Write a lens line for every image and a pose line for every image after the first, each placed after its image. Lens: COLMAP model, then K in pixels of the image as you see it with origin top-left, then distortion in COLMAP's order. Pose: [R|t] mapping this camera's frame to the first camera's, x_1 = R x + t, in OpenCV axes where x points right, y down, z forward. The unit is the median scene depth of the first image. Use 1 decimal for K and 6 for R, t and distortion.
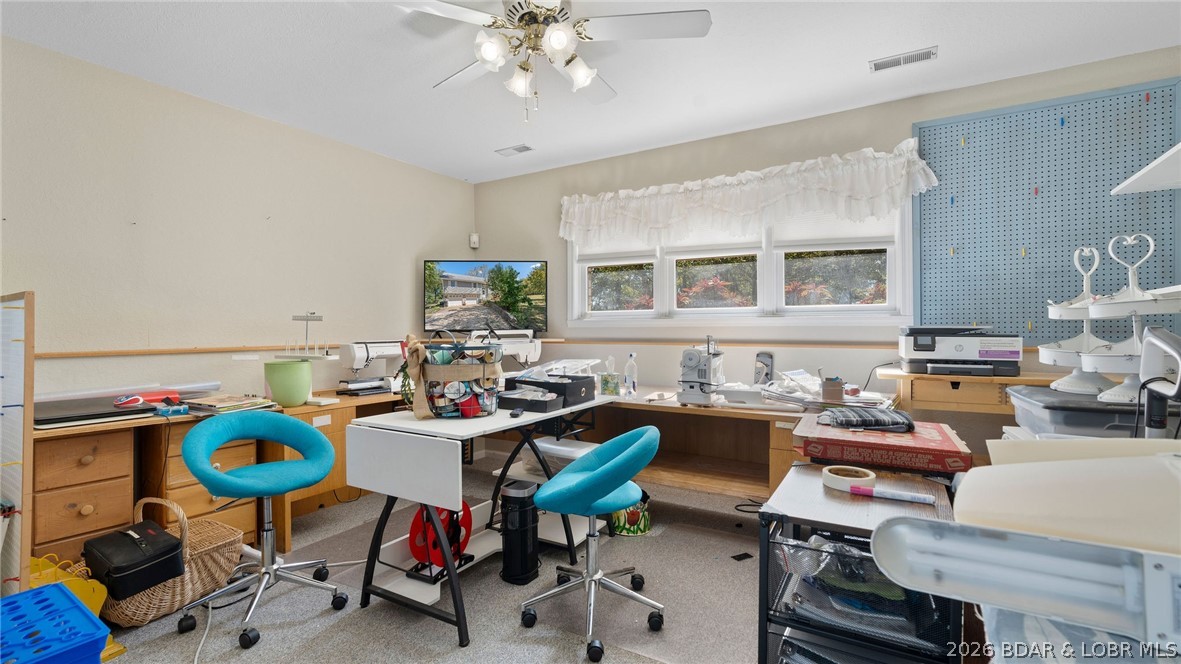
lens RADIAL K [[533.7, 0, 581.1], [0, 533.7, 326.7], [0, 0, 1]] dist [-0.013641, 0.003756]
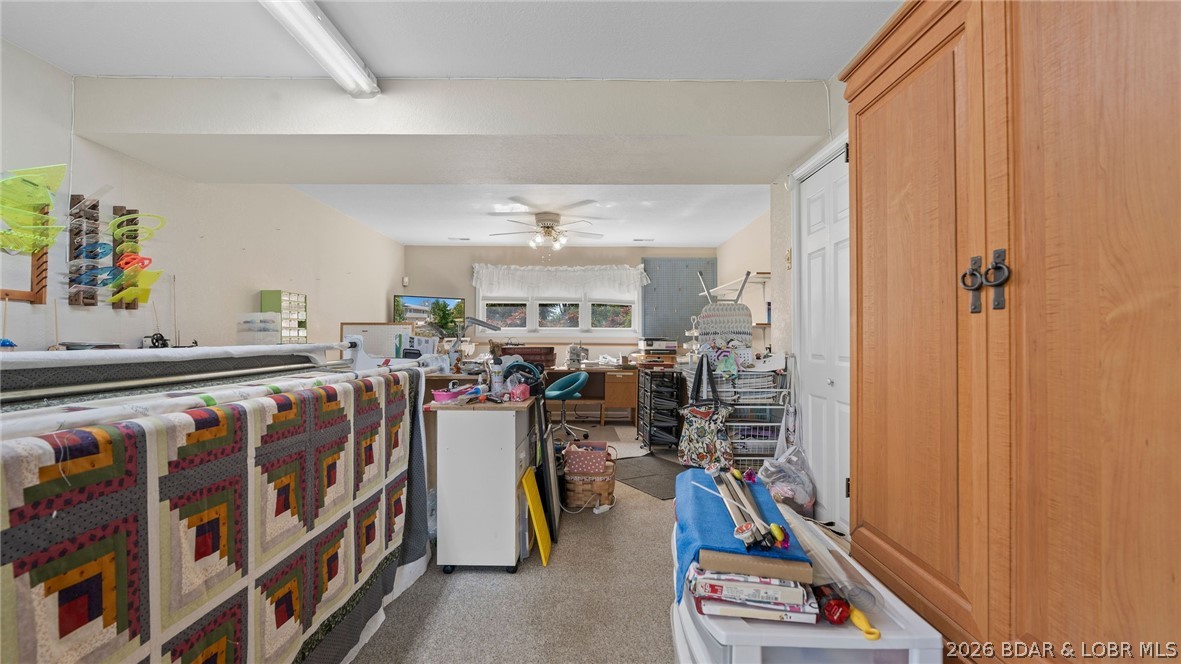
lens RADIAL K [[533.7, 0, 592.1], [0, 533.7, 338.7], [0, 0, 1]] dist [-0.013641, 0.003756]
pose [[0.829714, 0.003106, 0.558180, -0.776740], [-0.005644, 0.999980, 0.002826, -0.000248], [-0.558160, -0.005495, 0.829715, -0.768220]]
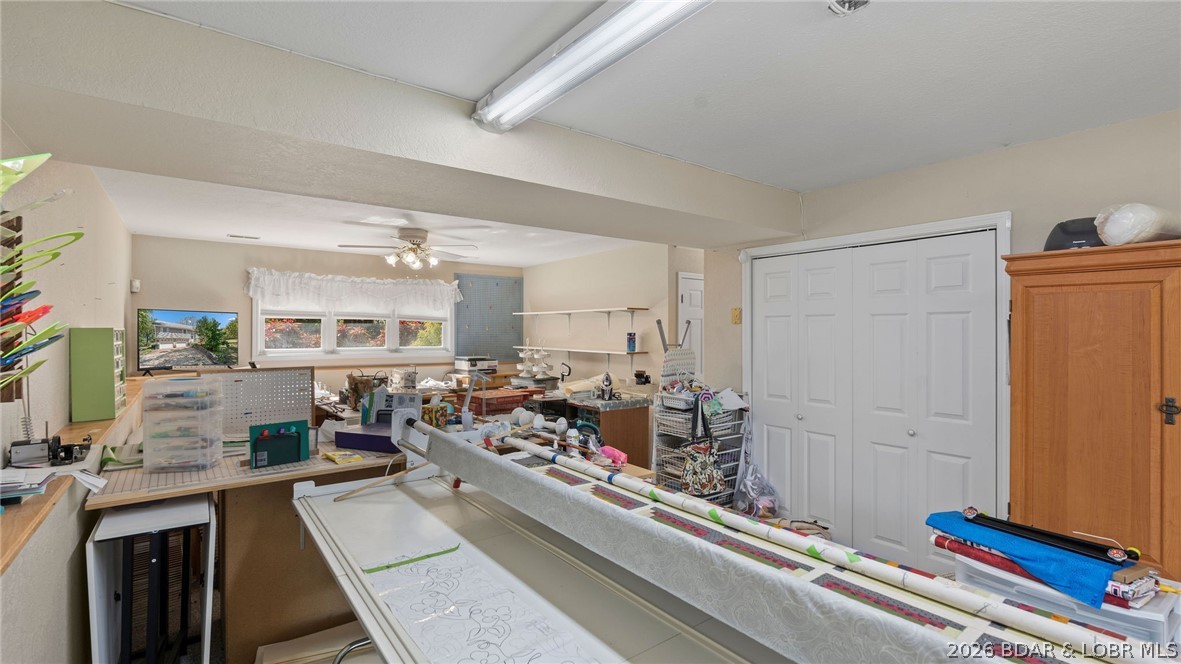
lens RADIAL K [[533.7, 0, 588.3], [0, 533.7, 333.4], [0, 0, 1]] dist [-0.013641, 0.003756]
pose [[0.335887, -0.002983, 0.941898, -1.153554], [-0.007225, 0.999957, 0.005743, -0.096940], [-0.941875, -0.008734, 0.335851, -0.313100]]
